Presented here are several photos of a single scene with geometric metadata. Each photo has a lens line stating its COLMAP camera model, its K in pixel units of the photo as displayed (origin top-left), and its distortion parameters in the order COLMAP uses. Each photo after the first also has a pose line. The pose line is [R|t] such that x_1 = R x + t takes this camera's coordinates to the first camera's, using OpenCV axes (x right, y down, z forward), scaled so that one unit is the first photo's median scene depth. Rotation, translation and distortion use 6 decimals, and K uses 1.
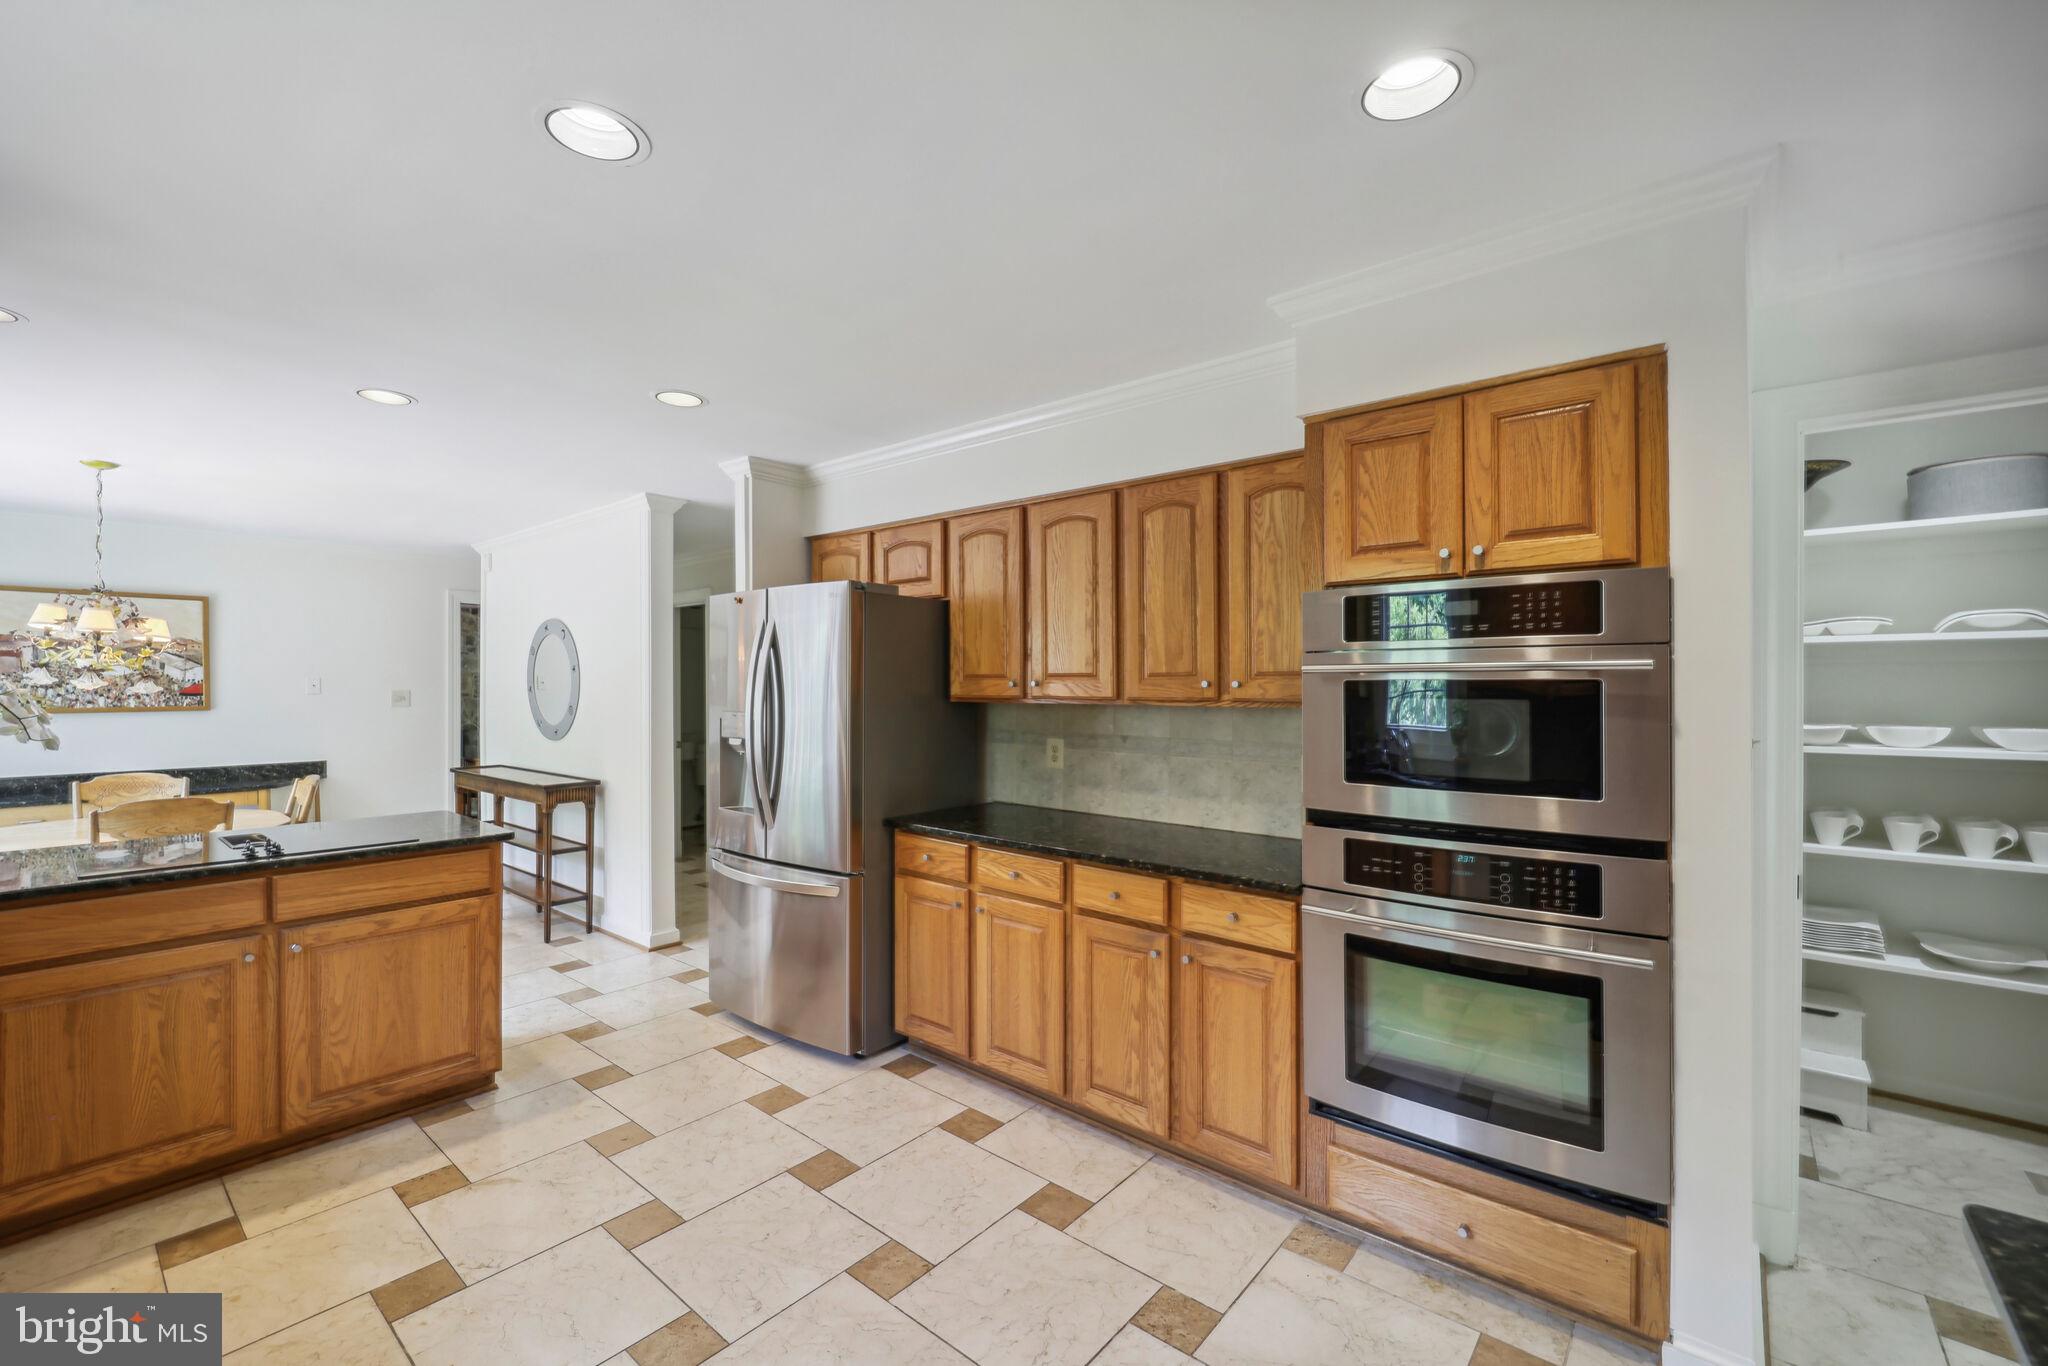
lens RADIAL K [[838.7, 0, 1024.0], [0, 838.7, 683.0], [0, 0, 1]] dist [-0.002597, -0.000254]
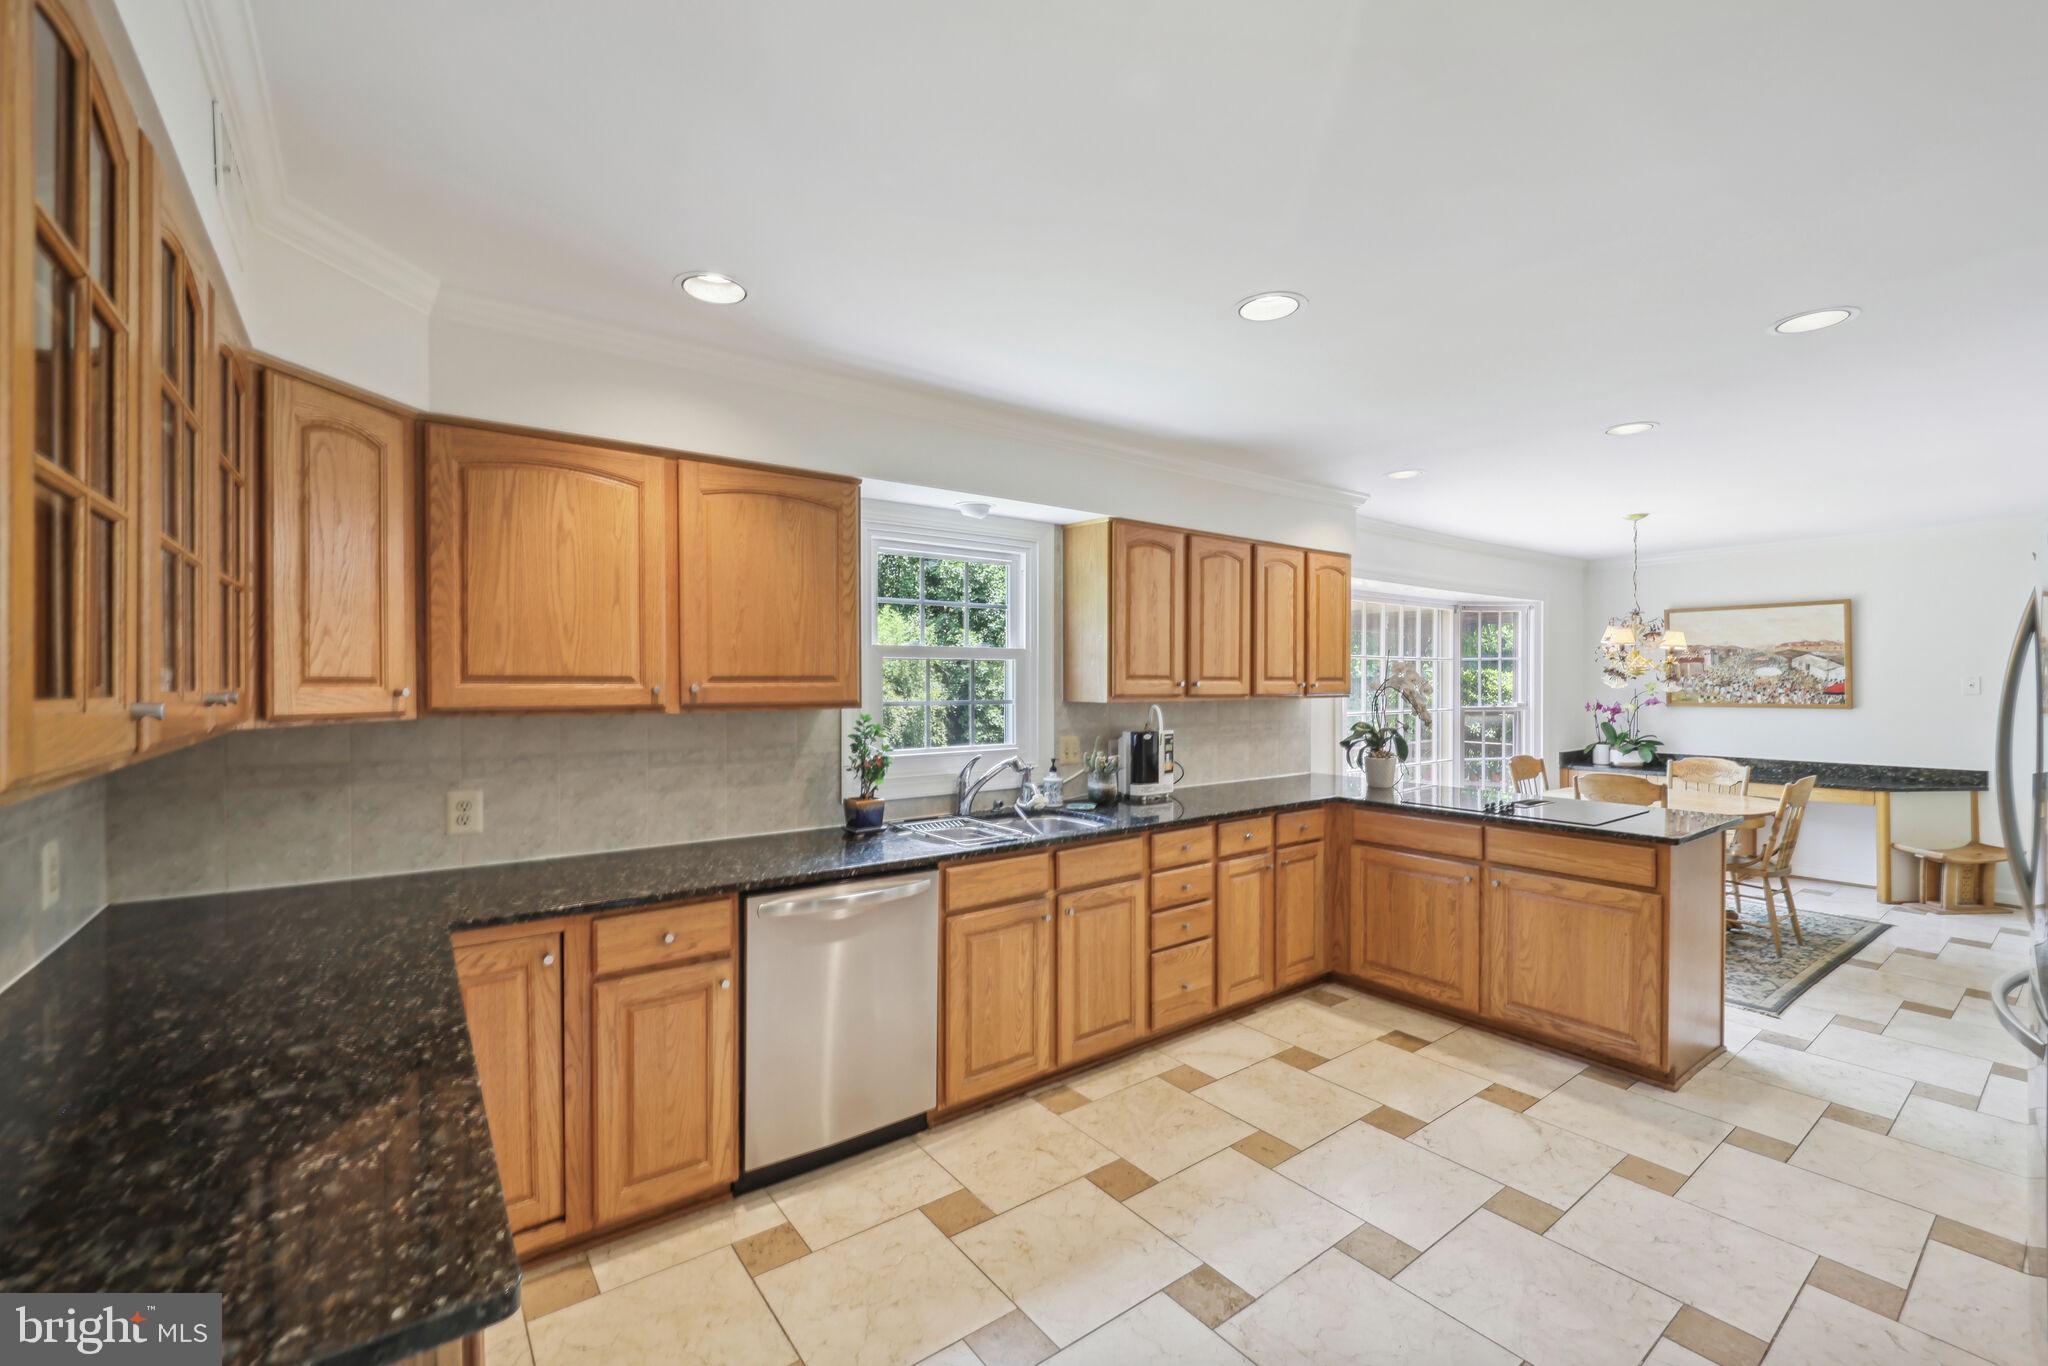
lens RADIAL K [[838.7, 0, 1024.0], [0, 838.7, 683.0], [0, 0, 1]] dist [-0.002597, -0.000254]
pose [[-0.196960, 0.004197, -0.980403, 0.558675], [-0.000087, 0.999991, 0.004298, -0.008775], [0.980411, 0.000932, -0.196958, 0.488848]]
